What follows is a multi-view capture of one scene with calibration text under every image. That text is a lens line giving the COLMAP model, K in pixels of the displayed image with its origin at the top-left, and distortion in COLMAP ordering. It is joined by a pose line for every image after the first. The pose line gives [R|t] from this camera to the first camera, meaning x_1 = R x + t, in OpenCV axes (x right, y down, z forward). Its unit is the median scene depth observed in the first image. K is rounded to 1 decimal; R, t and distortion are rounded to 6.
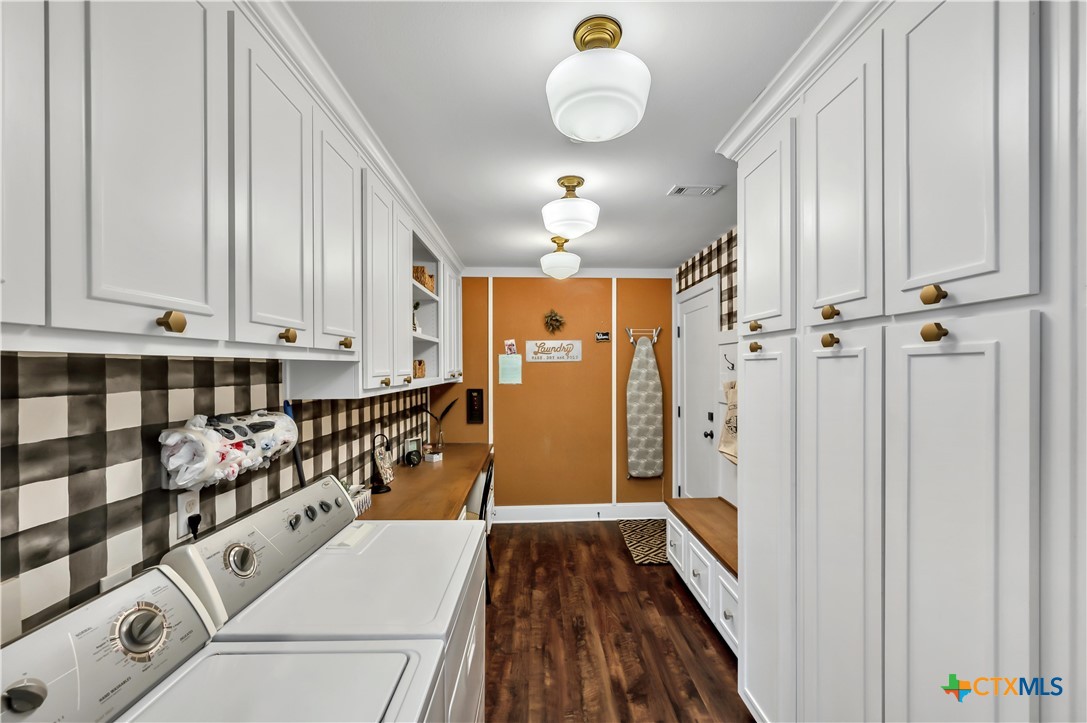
lens RADIAL K [[431.0, 0, 549.0], [0, 431.0, 355.2], [0, 0, 1]] dist [0.000181, -0.000017]
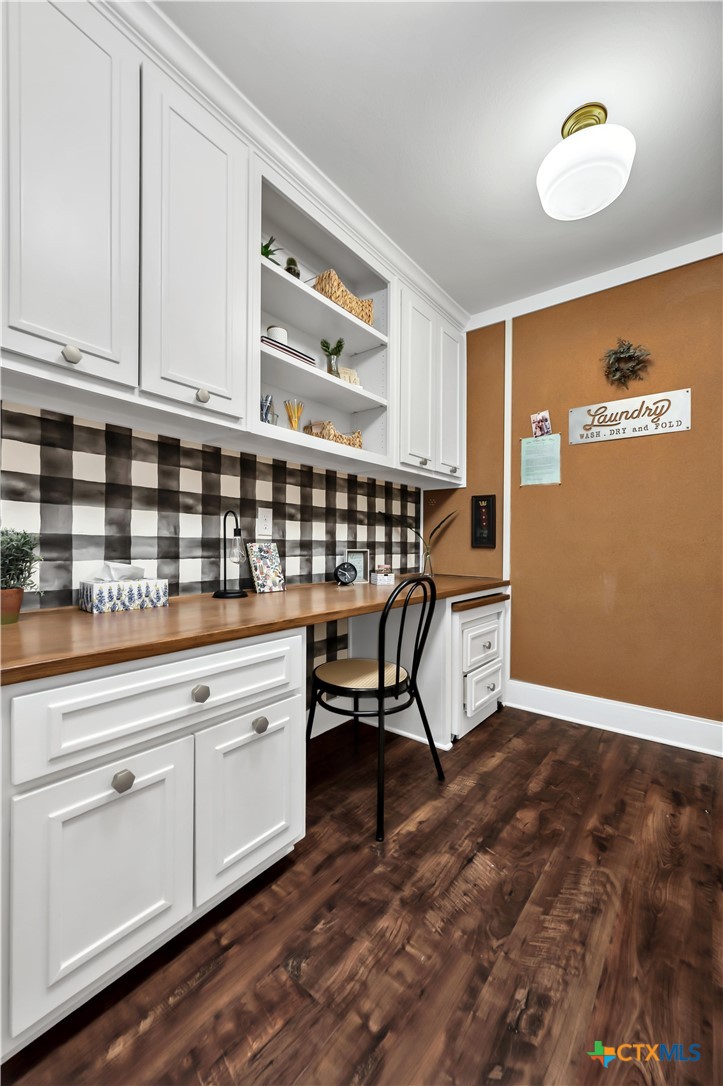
lens RADIAL K [[425.1, 0, 364.2], [0, 425.1, 536.8], [0, 0, 1]] dist [-0.001366, -0.000054]
pose [[0.753104, 0.001505, -0.657900, 0.144088], [0.007674, 0.999909, 0.011072, 0.162536], [0.657857, -0.013387, 0.753024, 0.479688]]
